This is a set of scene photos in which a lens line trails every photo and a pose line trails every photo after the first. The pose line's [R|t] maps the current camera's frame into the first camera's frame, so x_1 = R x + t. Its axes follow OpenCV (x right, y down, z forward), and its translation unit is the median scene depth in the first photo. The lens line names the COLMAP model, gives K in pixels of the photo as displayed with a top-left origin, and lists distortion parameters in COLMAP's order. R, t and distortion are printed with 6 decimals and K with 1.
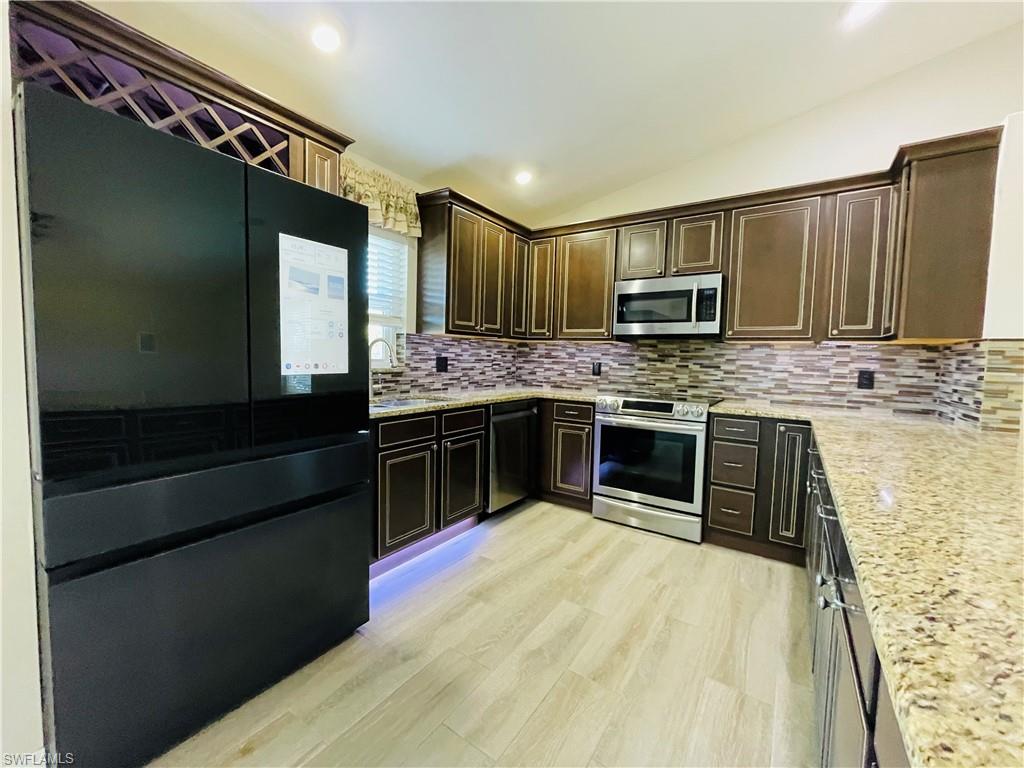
lens RADIAL K [[413.6, 0, 512.0], [0, 413.6, 382.2], [0, 0, 1]] dist [-0.002712, -0.000467]
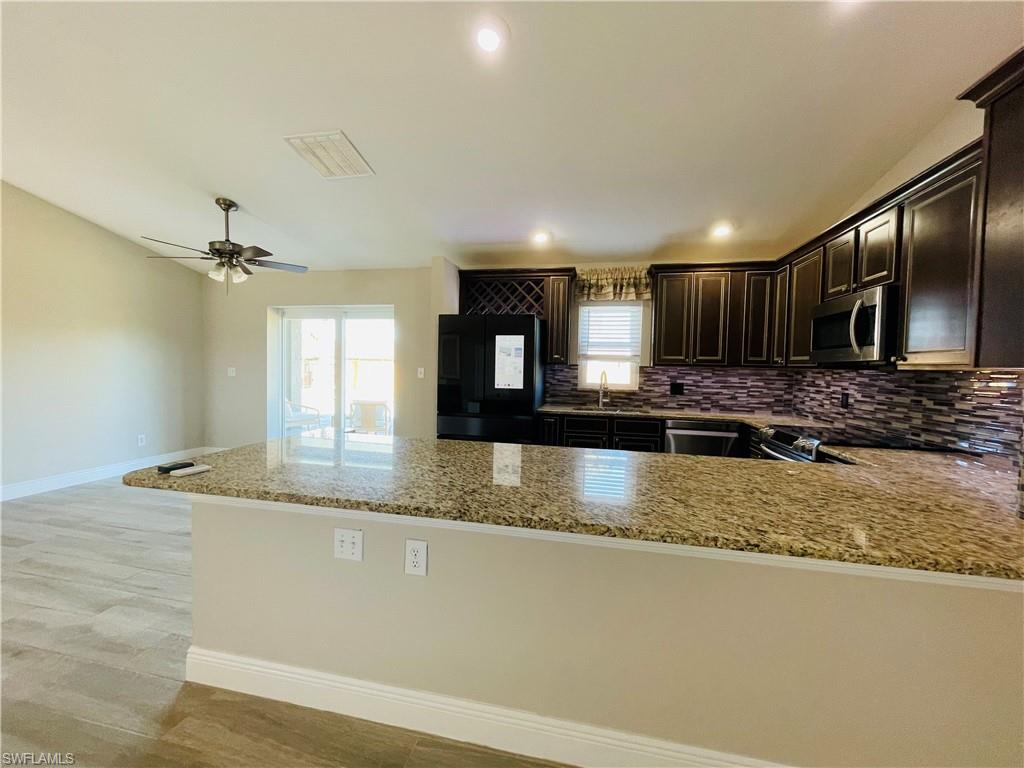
lens RADIAL K [[413.6, 0, 512.0], [0, 413.6, 382.2], [0, 0, 1]] dist [-0.002712, -0.000467]
pose [[0.382006, 0.017570, -0.923993, 0.895098], [-0.069348, 0.997545, -0.009702, -0.016787], [0.921554, 0.067783, 0.382287, 0.037084]]
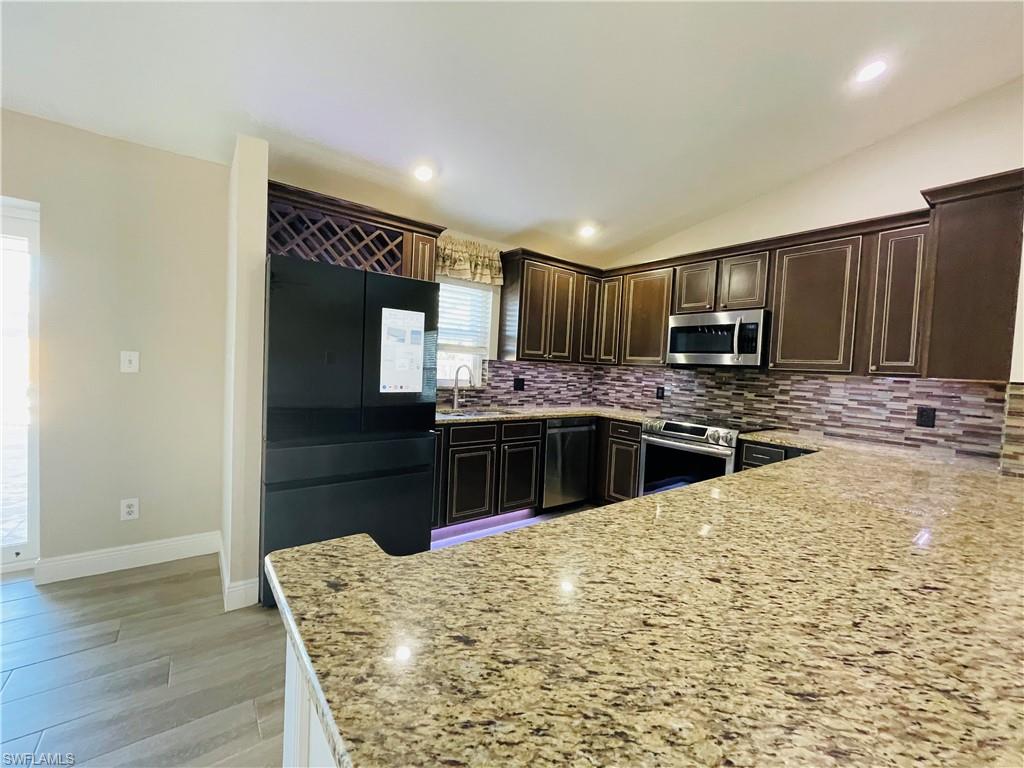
lens RADIAL K [[413.6, 0, 512.0], [0, 413.6, 382.2], [0, 0, 1]] dist [-0.002712, -0.000467]
pose [[0.948931, 0.033228, -0.313730, 0.213455], [-0.044009, 0.998657, -0.027345, -0.016392], [0.312400, 0.039756, 0.949118, -0.189130]]
